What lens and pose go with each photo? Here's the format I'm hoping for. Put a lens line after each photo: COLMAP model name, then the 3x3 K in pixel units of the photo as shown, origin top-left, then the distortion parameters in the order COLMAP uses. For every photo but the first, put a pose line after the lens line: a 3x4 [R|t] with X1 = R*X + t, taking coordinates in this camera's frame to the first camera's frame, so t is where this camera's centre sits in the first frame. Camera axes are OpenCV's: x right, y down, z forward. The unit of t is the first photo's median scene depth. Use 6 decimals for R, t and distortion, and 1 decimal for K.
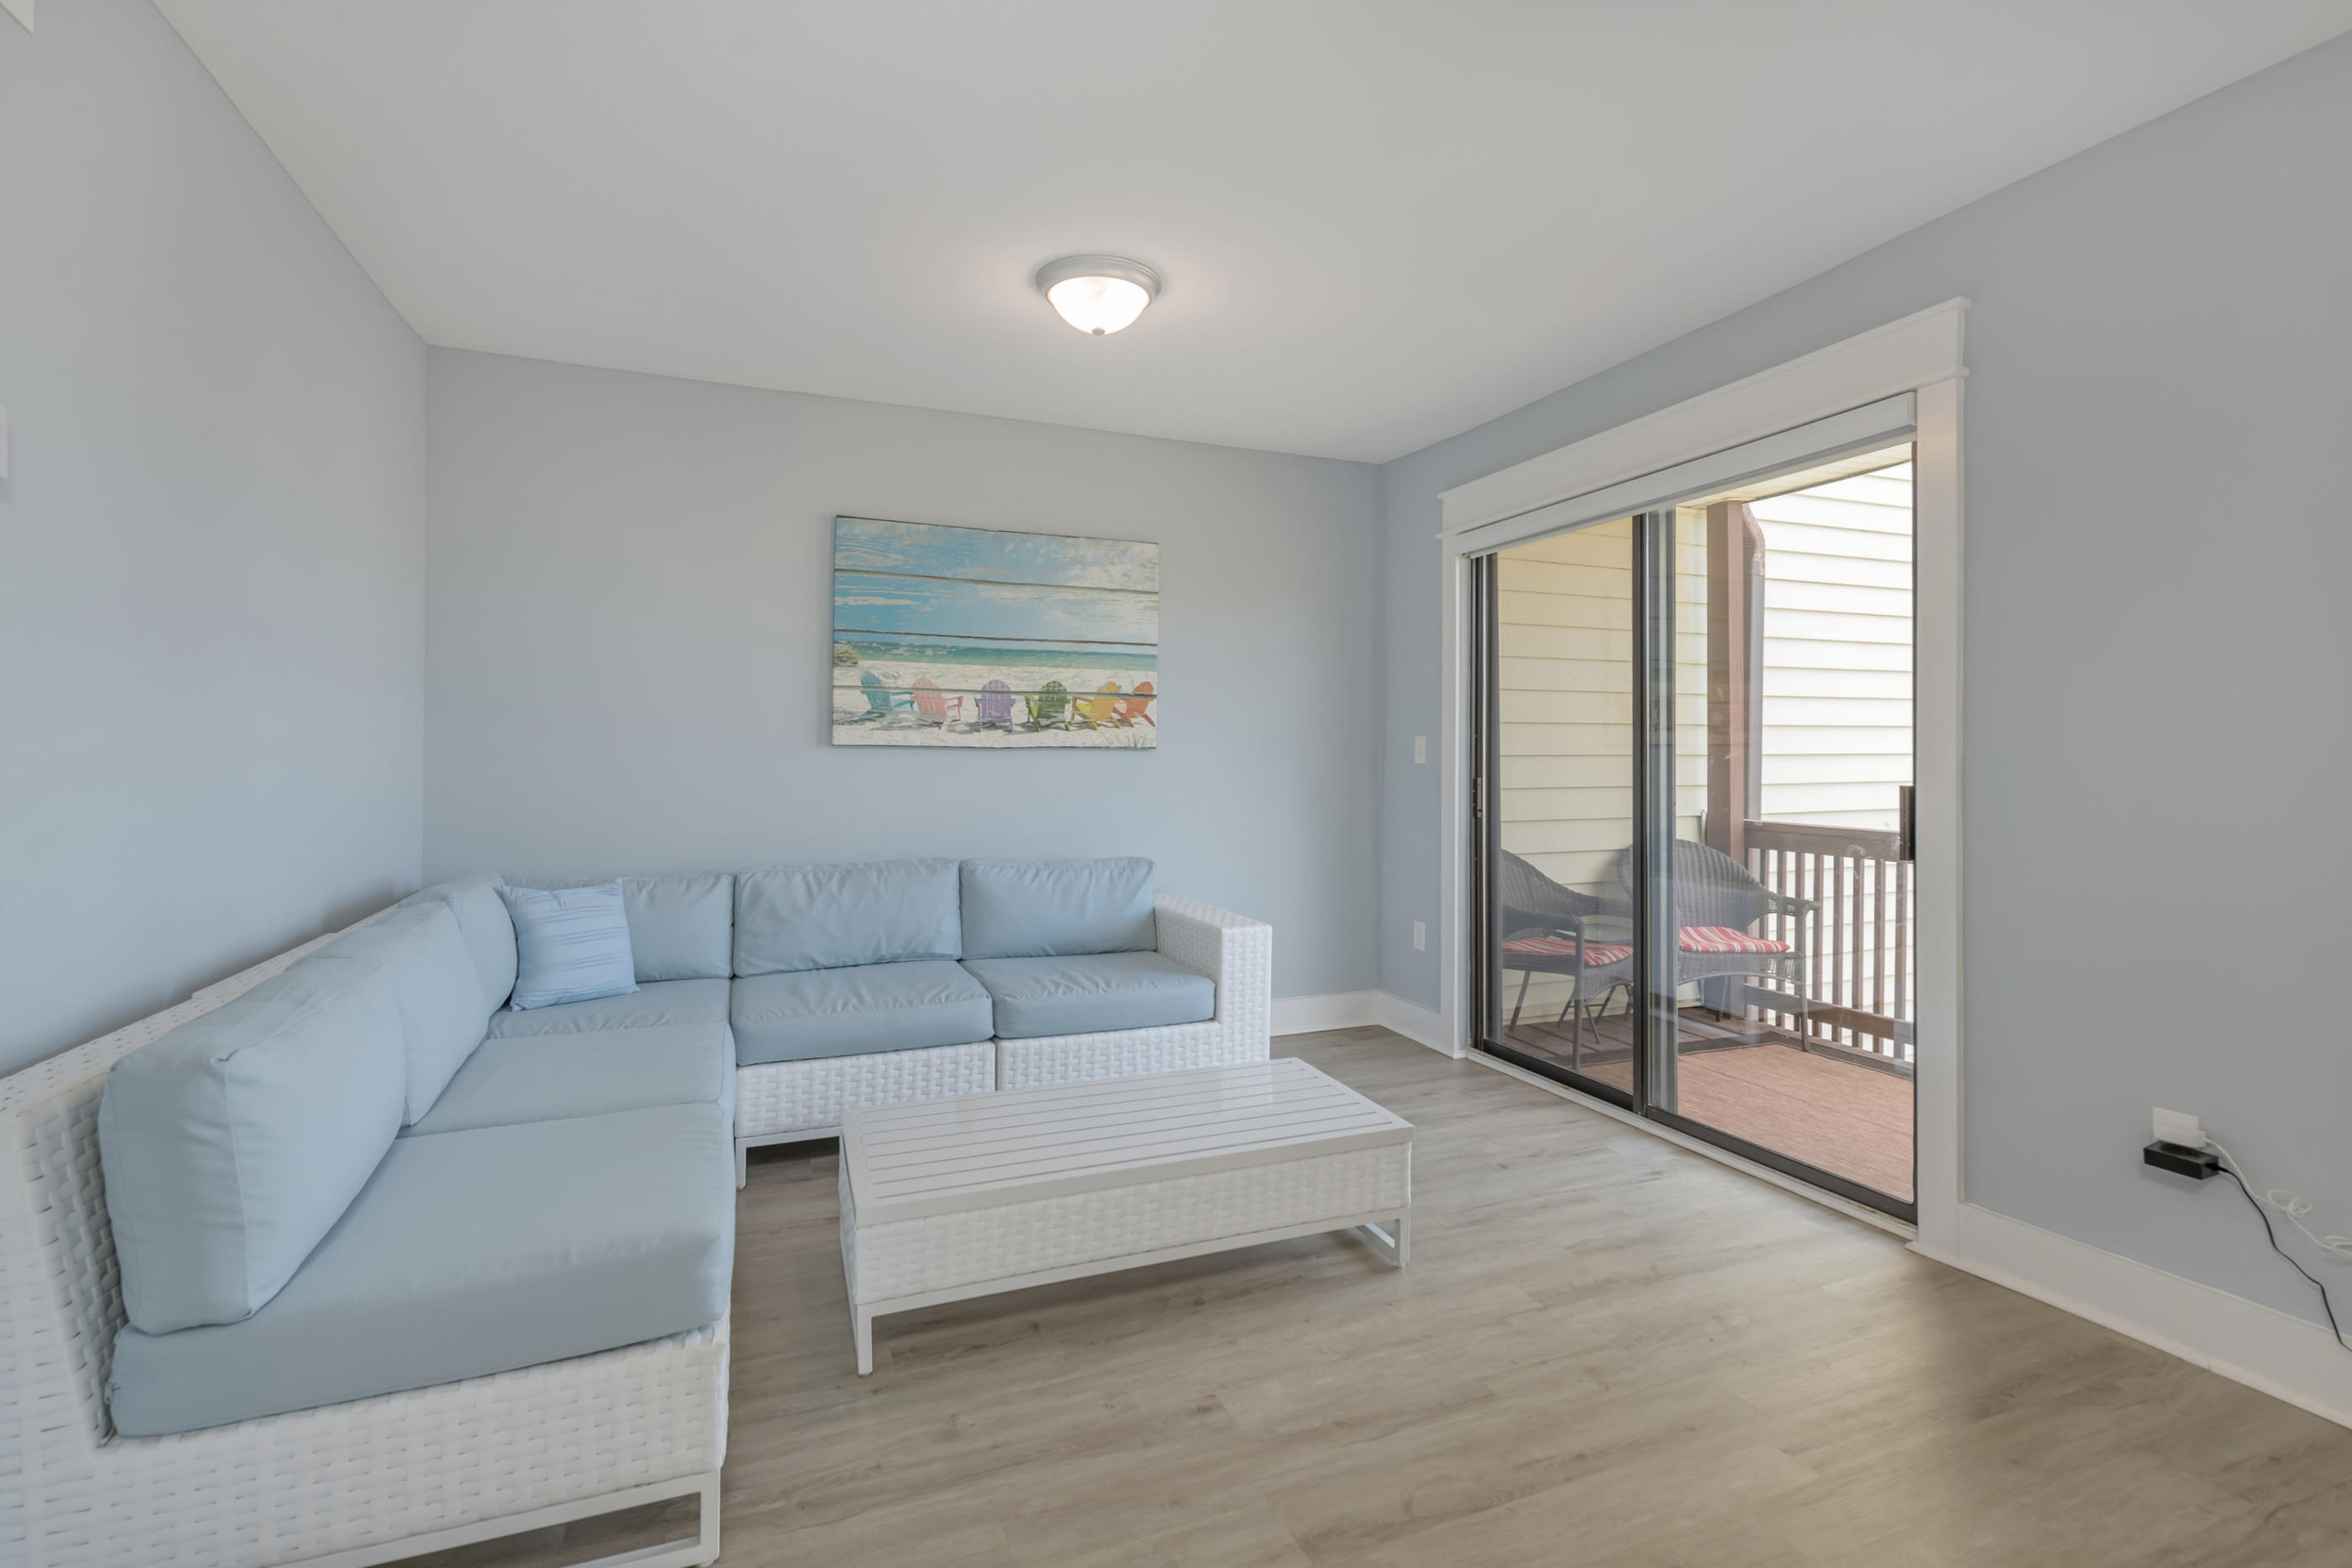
lens RADIAL K [[1081.4, 0, 1185.2], [0, 1081.4, 765.0], [0, 0, 1]] dist [0.002294, -0.001366]
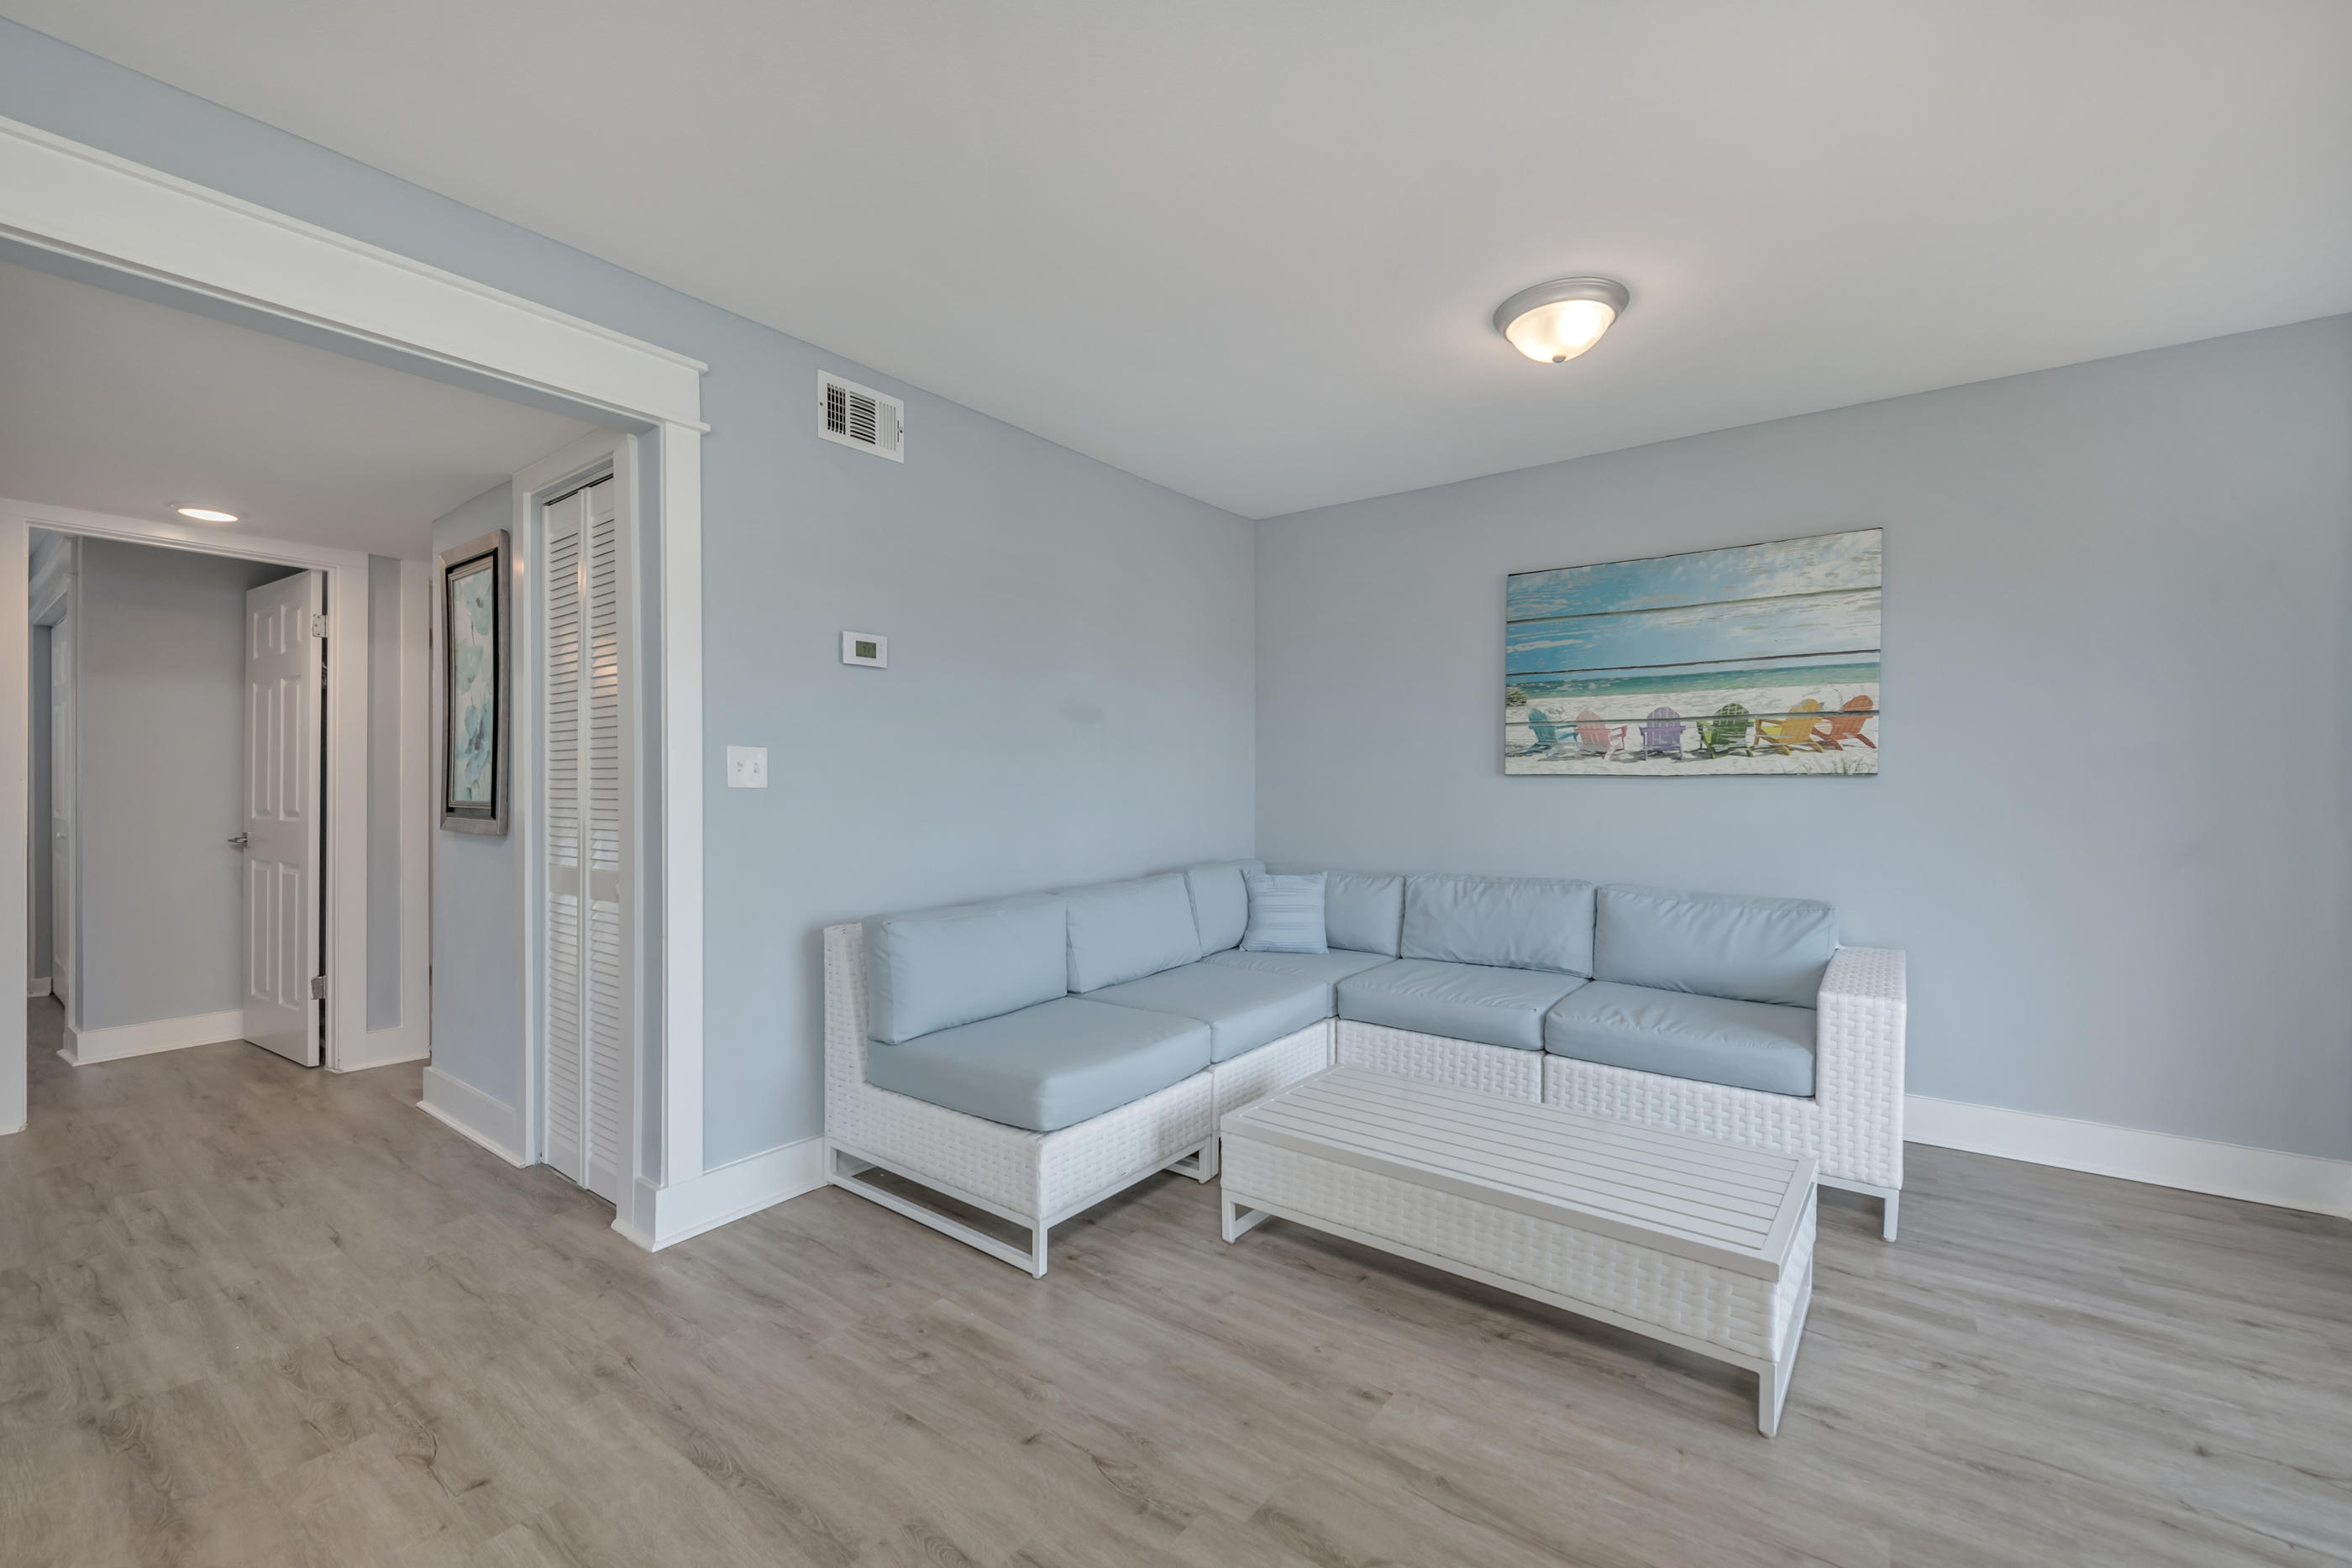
lens RADIAL K [[947.8, 0, 1181.3], [0, 947.8, 797.5], [0, 0, 1]] dist [0.001371, -0.004267]
pose [[0.508686, 0.010903, -0.860883, 0.361015], [-0.006946, 0.999939, 0.008560, -0.000329], [0.860924, 0.001625, 0.508730, 0.183373]]
